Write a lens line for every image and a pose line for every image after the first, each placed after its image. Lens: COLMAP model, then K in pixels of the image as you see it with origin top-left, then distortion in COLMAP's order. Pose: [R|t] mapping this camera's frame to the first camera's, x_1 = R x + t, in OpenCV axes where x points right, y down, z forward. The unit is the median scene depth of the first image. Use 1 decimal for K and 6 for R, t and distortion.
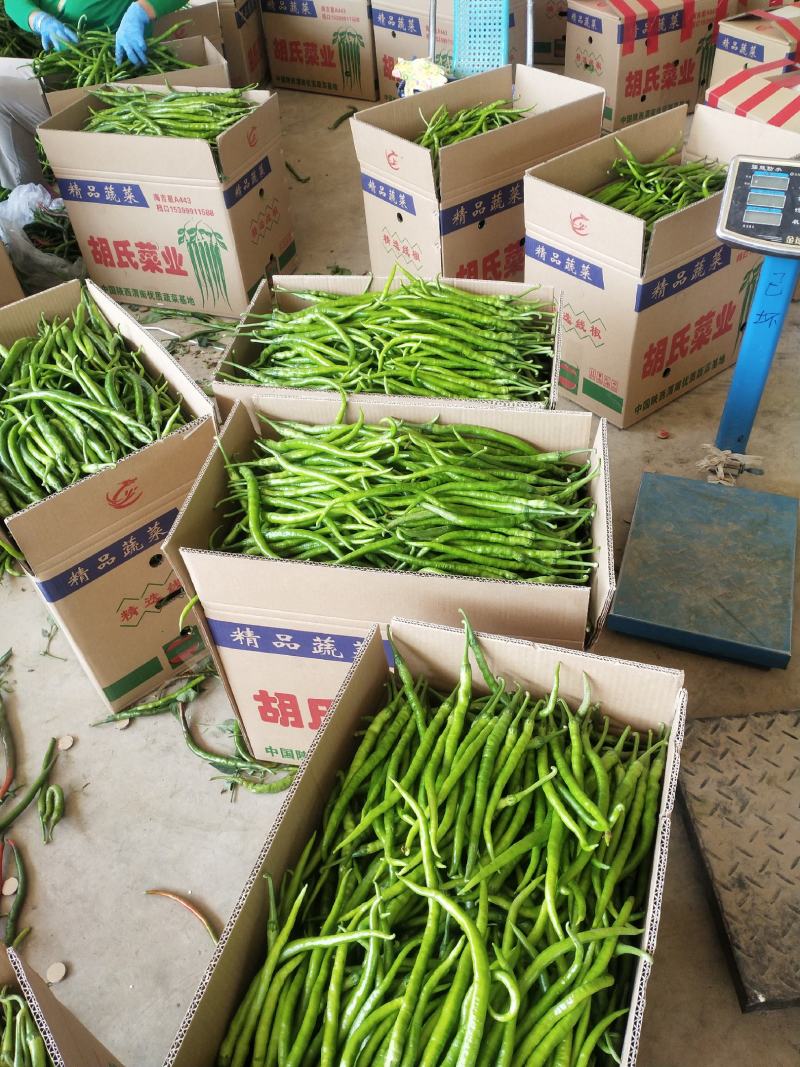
lens RADIAL K [[842.4, 0, 400.0], [0, 842.4, 533.5], [0, 0, 1]] dist [0.075631, -0.161848]
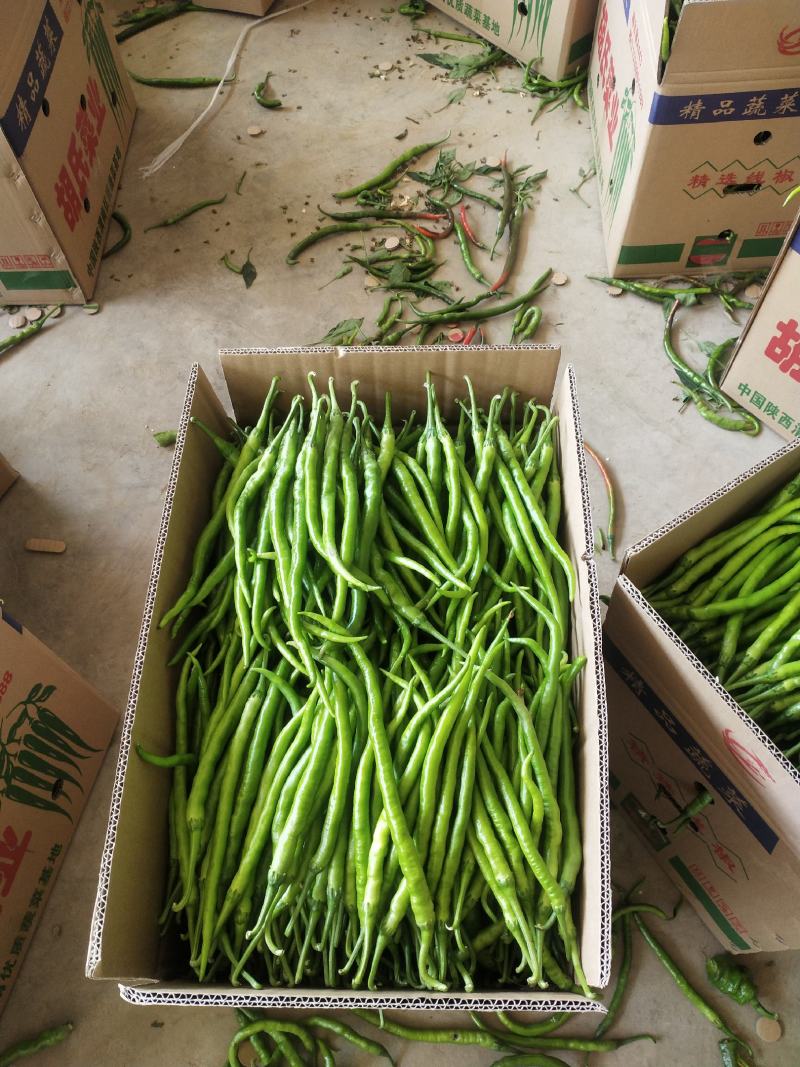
lens RADIAL K [[842.4, 0, 400.0], [0, 842.4, 533.5], [0, 0, 1]] dist [0.075631, -0.161848]
pose [[0.787674, 0.569001, -0.236238, -0.157132], [-0.454338, 0.795451, 0.401042, 0.201605], [0.416109, -0.208558, 0.885074, -0.044510]]
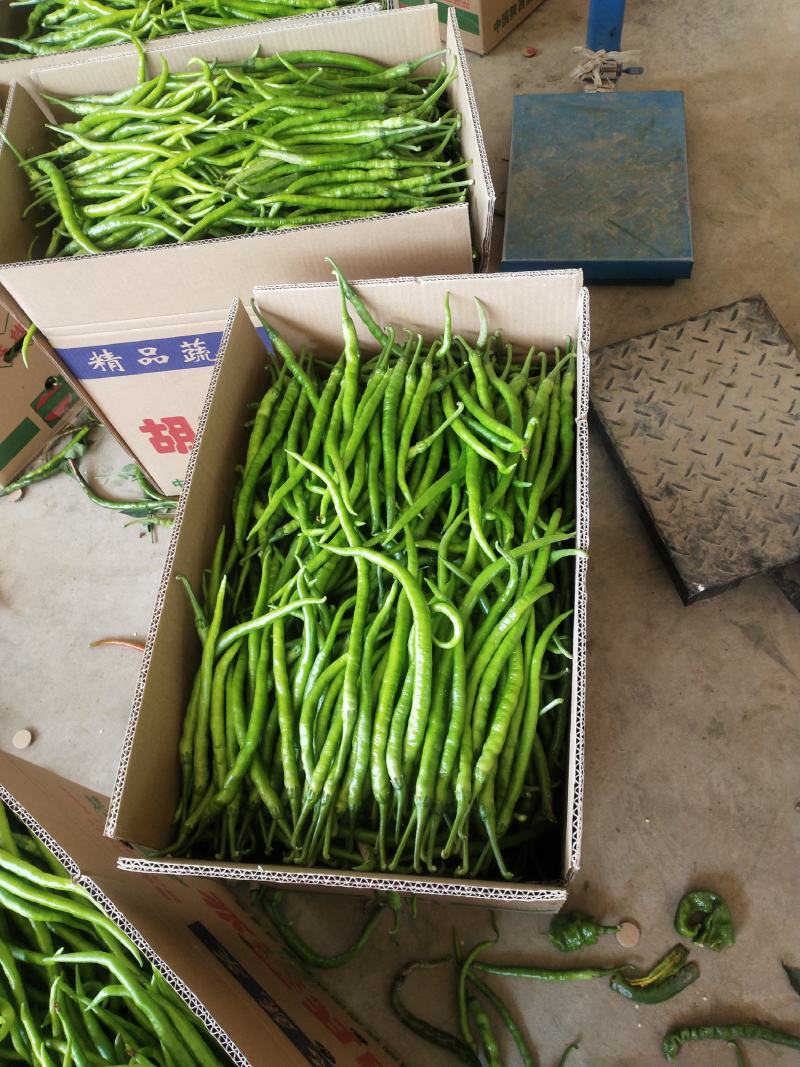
lens RADIAL K [[842.4, 0, 400.0], [0, 842.4, 533.5], [0, 0, 1]] dist [0.075631, -0.161848]
pose [[0.970700, -0.233849, 0.055285, 0.023948], [0.206648, 0.929797, 0.304589, 0.081039], [-0.122632, -0.284240, 0.950878, 0.065414]]
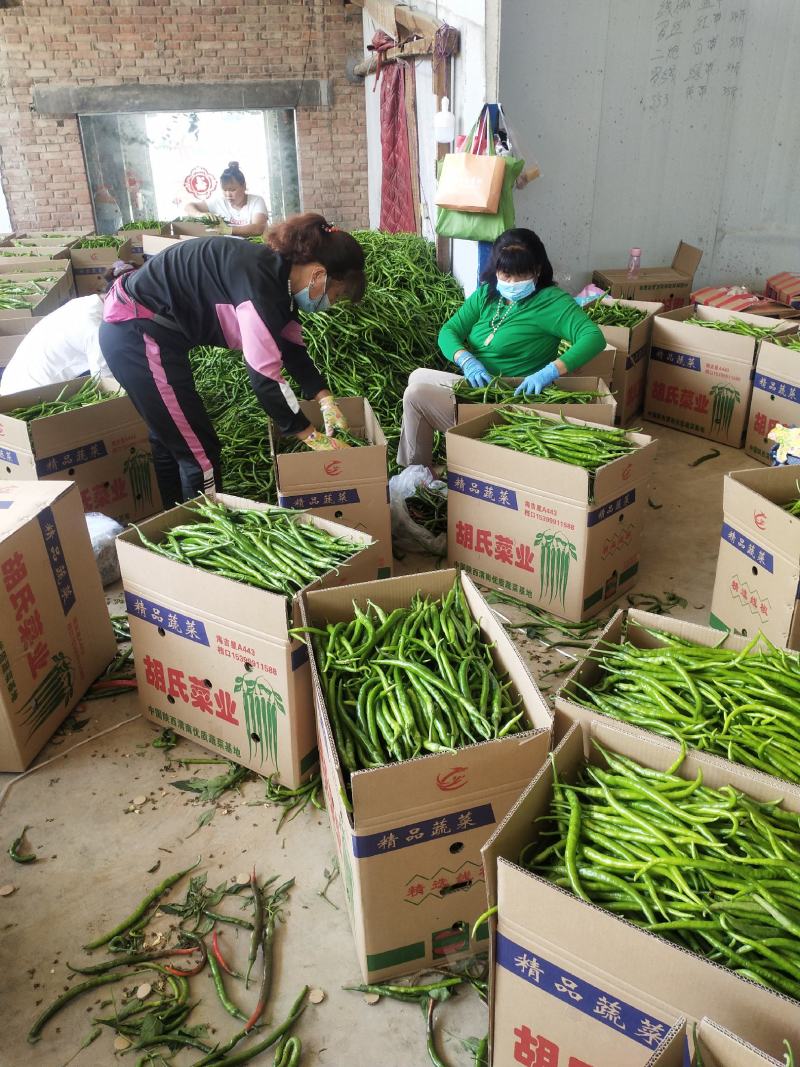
lens RADIAL K [[842.4, 0, 400.0], [0, 842.4, 533.5], [0, 0, 1]] dist [0.075631, -0.161848]
pose [[0.915217, 0.212431, -0.342420, -0.087776], [-0.307654, 0.917162, -0.253303, -0.040129], [0.260245, 0.337174, 0.904758, -0.088994]]
